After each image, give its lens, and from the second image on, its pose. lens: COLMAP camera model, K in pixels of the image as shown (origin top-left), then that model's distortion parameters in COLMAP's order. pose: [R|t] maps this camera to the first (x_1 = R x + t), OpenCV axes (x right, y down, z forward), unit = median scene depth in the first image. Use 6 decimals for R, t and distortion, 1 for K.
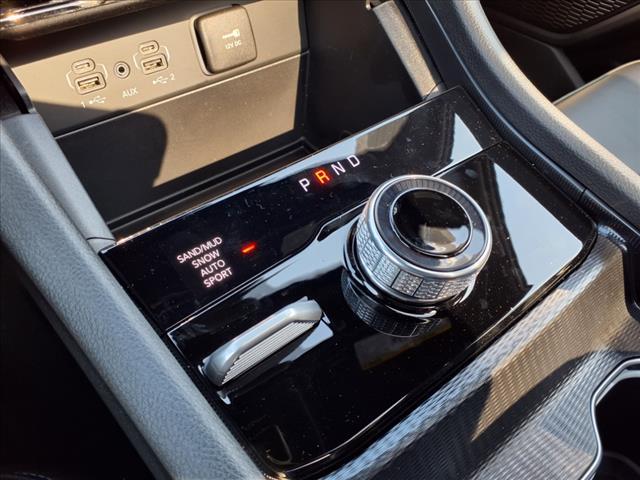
lens RADIAL K [[520.5, 0, 317.0], [0, 520.5, 240.3], [0, 0, 1]] dist [0.061126, -0.084091]
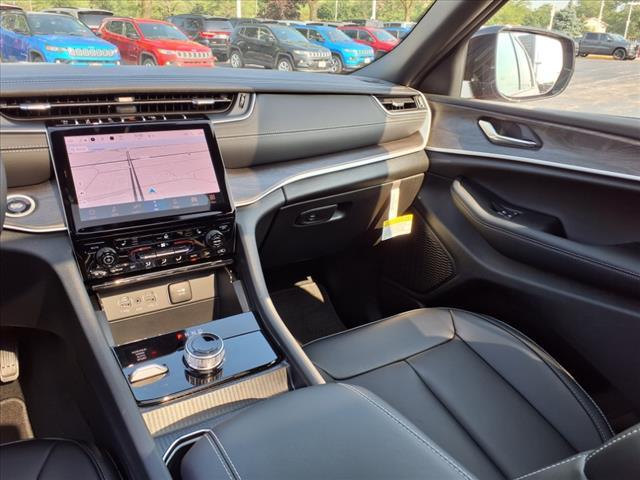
lens RADIAL K [[520.5, 0, 319.8], [0, 520.5, 238.0], [0, 0, 1]] dist [0.061126, -0.084091]
pose [[0.993228, 0.029726, -0.112313, 0.832722], [-0.076120, 0.896823, -0.435792, 0.482683], [0.087770, 0.441390, 0.893012, -1.449979]]
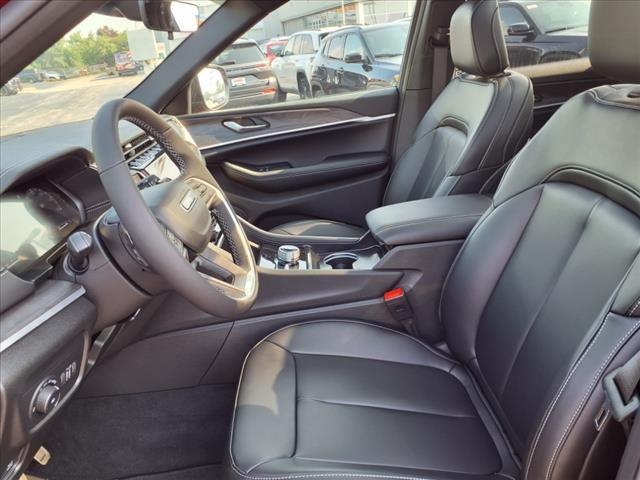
lens RADIAL K [[520.5, 0, 319.3], [0, 520.5, 244.7], [0, 0, 1]] dist [0.061126, -0.084091]
pose [[0.580171, -0.387772, 0.716264, -2.563131], [0.677153, 0.718325, -0.159603, 0.725309], [-0.452621, 0.577618, 0.679332, -2.135286]]
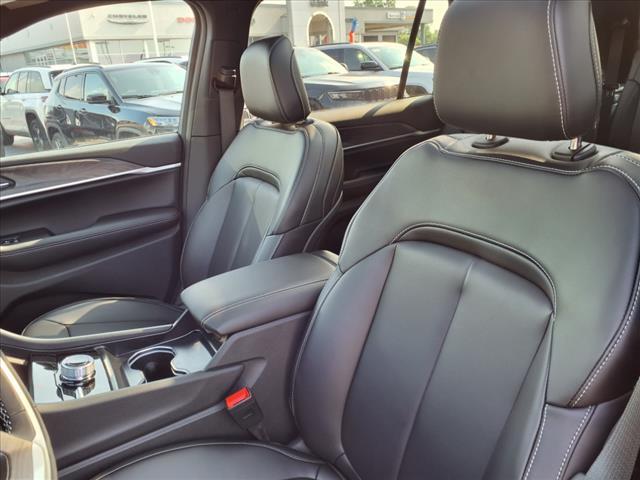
lens RADIAL K [[520.5, 0, 318.7], [0, 520.5, 242.2], [0, 0, 1]] dist [0.061126, -0.084091]
pose [[0.163106, -0.370024, 0.914592, -2.005025], [0.769949, 0.627378, 0.116513, 0.225961], [-0.616908, 0.685185, 0.387229, -1.647934]]
